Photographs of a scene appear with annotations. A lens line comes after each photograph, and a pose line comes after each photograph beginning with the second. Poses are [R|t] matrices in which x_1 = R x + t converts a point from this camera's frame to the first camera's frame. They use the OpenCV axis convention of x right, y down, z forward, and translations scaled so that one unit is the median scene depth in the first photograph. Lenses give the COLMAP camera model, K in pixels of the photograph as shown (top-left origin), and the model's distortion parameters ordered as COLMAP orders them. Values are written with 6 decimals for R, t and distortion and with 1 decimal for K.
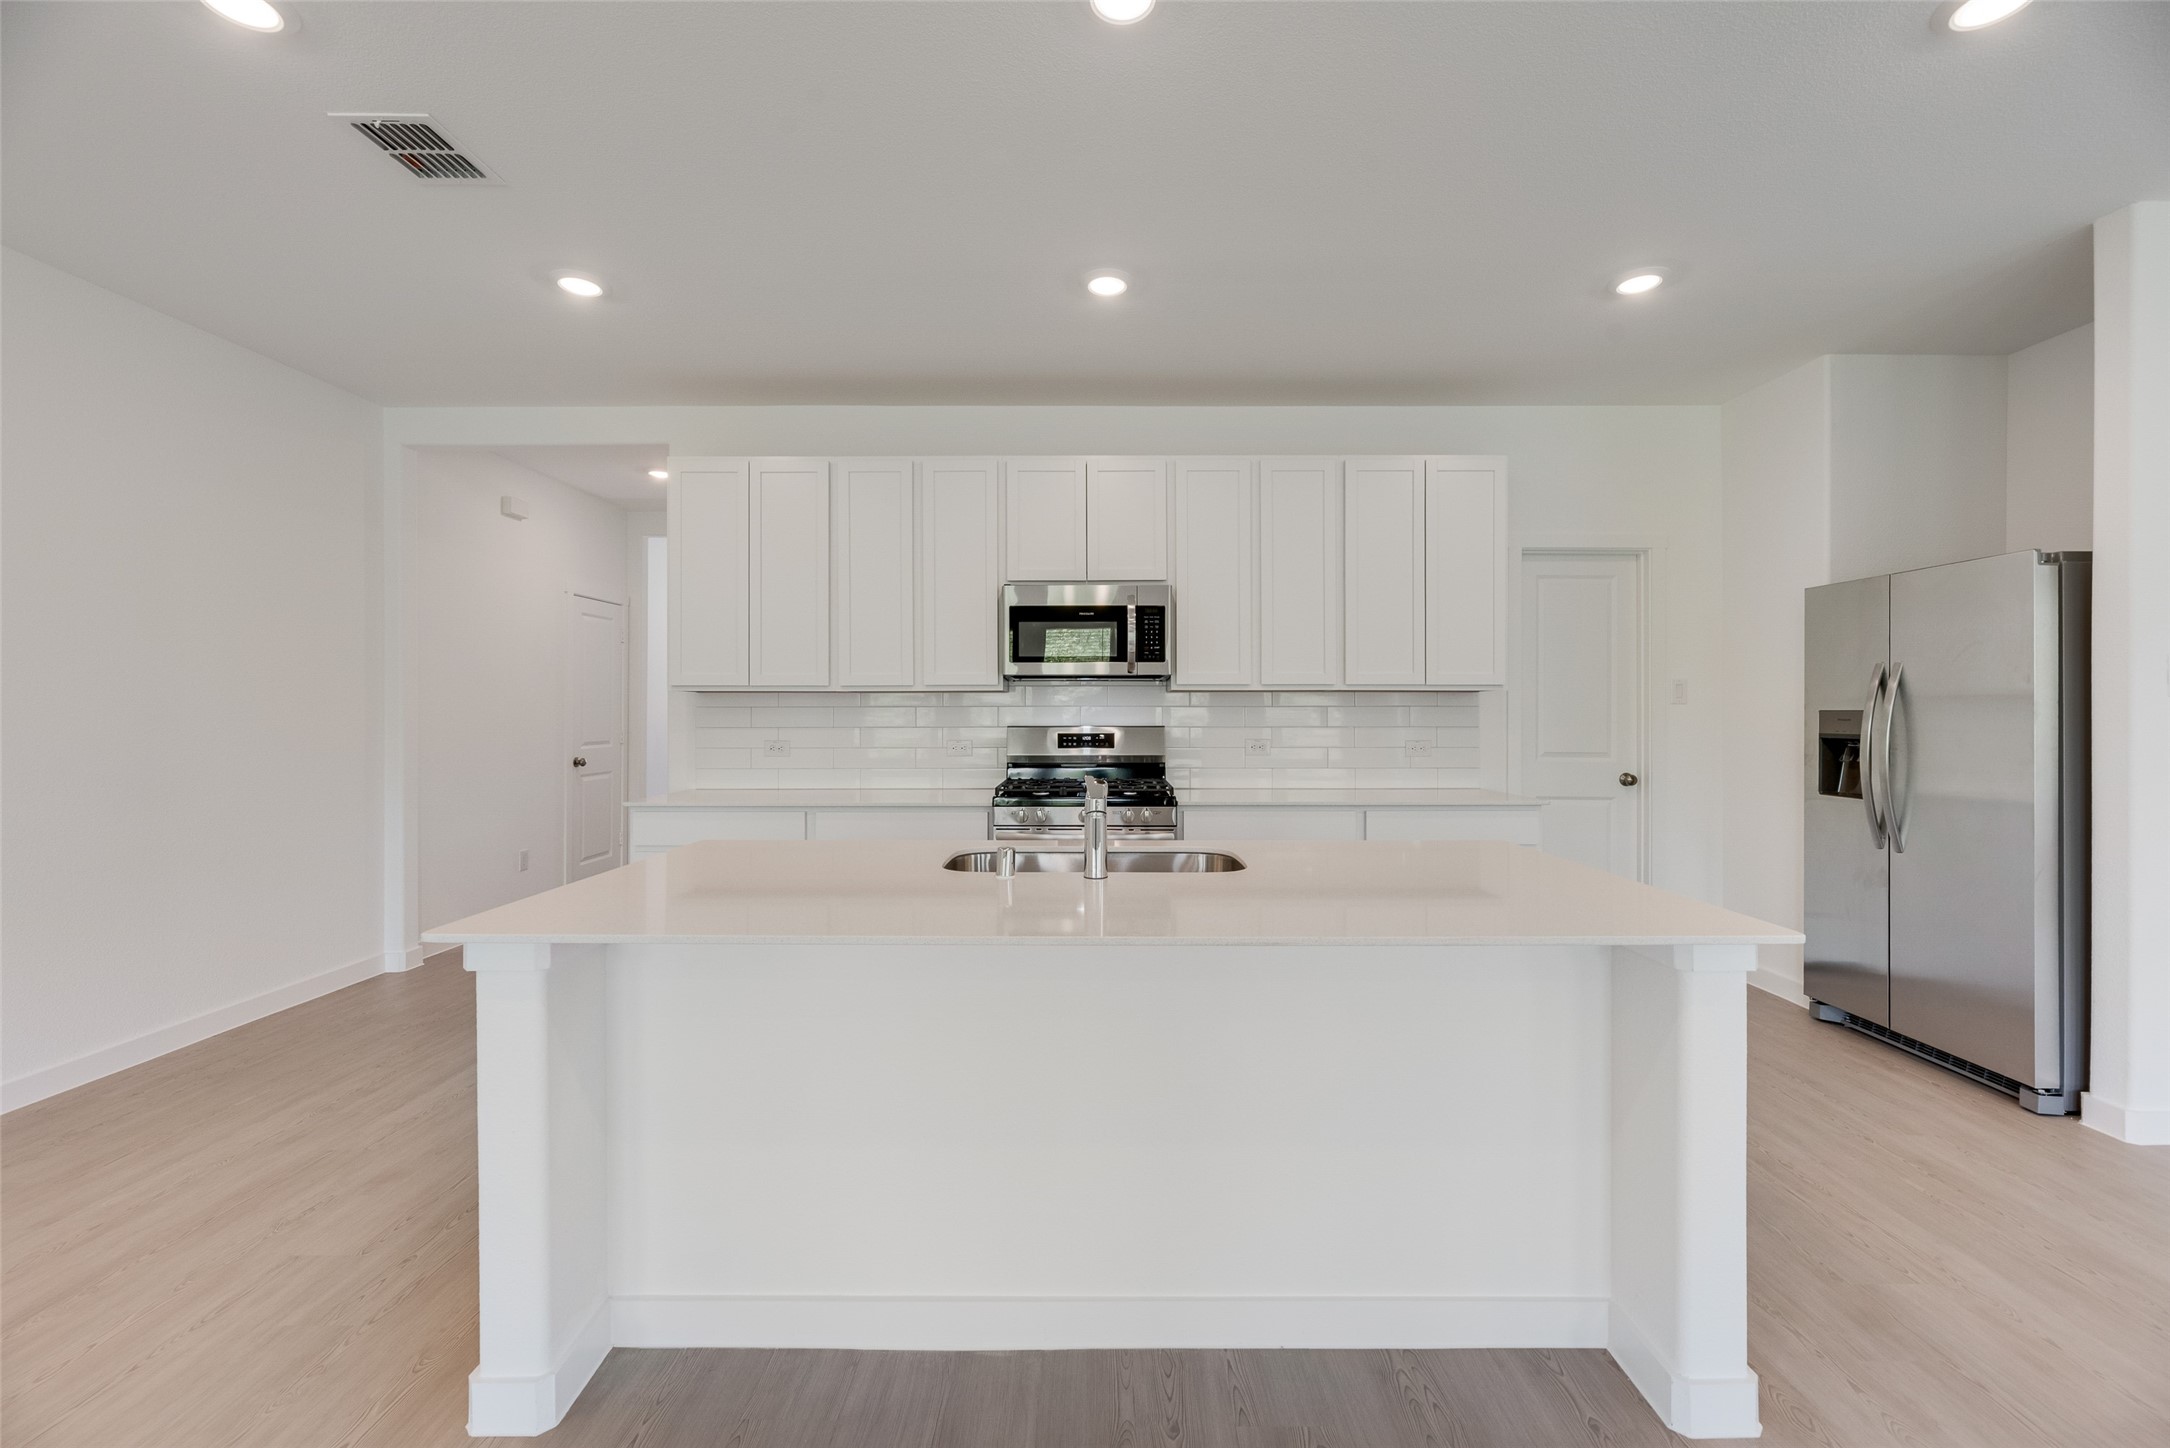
lens RADIAL K [[883.2, 0, 1087.9], [0, 883.2, 710.3], [0, 0, 1]] dist [-0.003713, -0.000121]
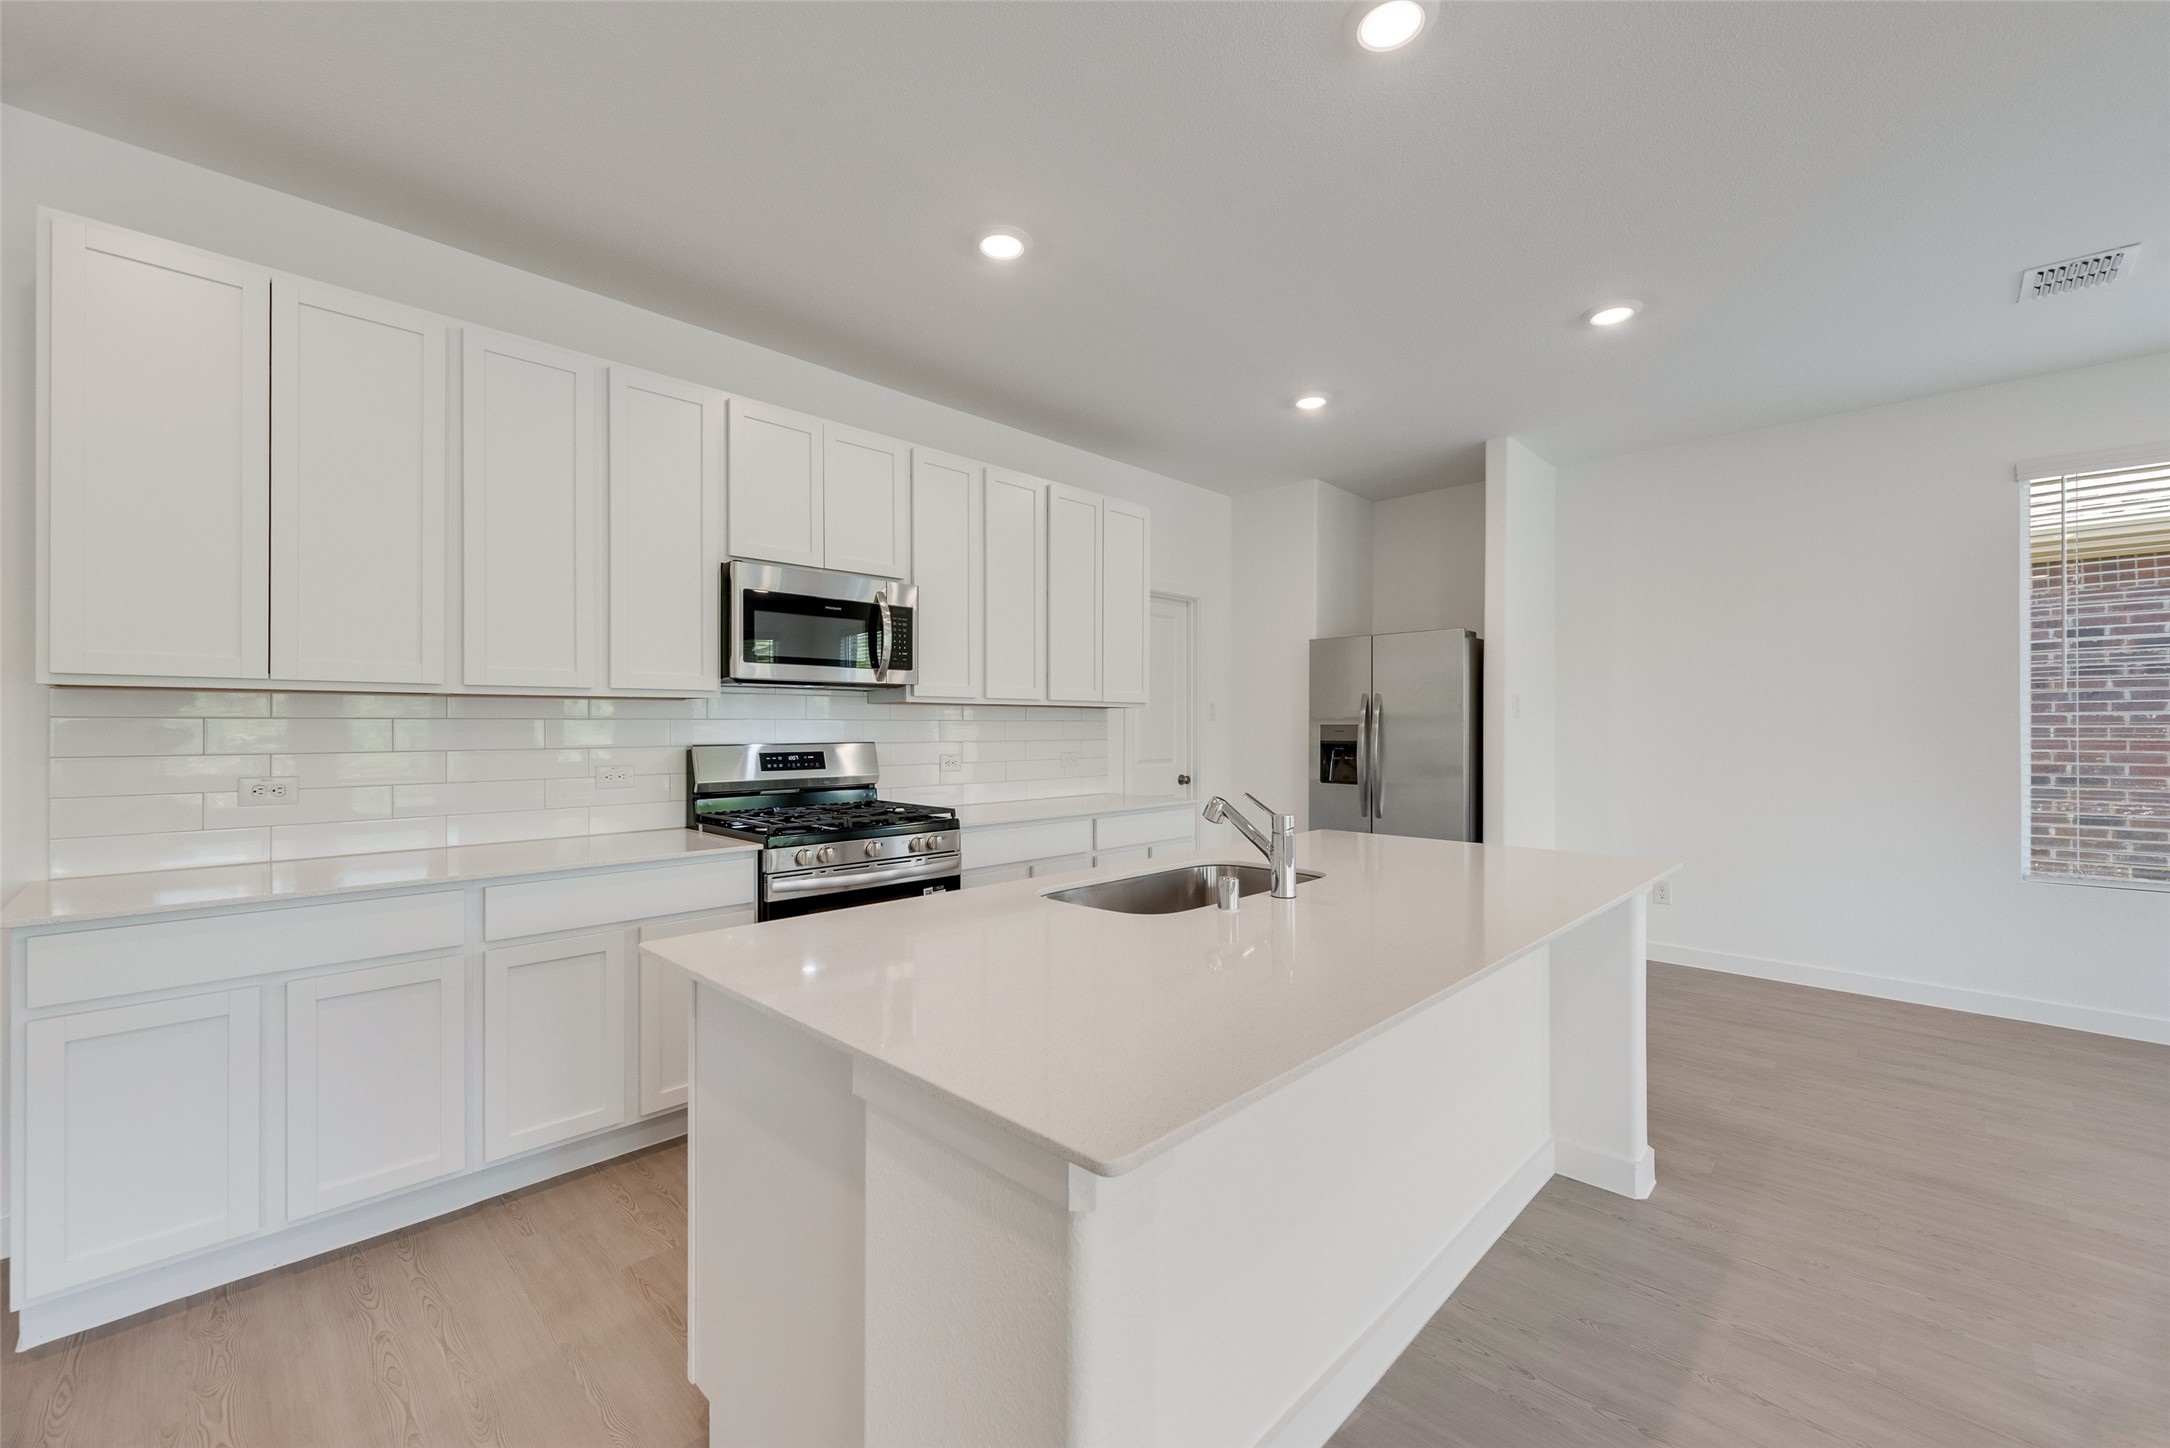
lens RADIAL K [[883.2, 0, 1087.0], [0, 883.2, 716.1], [0, 0, 1]] dist [-0.003713, -0.000121]
pose [[0.692210, 0.007022, 0.721662, -0.436493], [-0.002165, 0.999968, -0.007654, -0.002269], [-0.721693, 0.003736, 0.692204, 0.247515]]
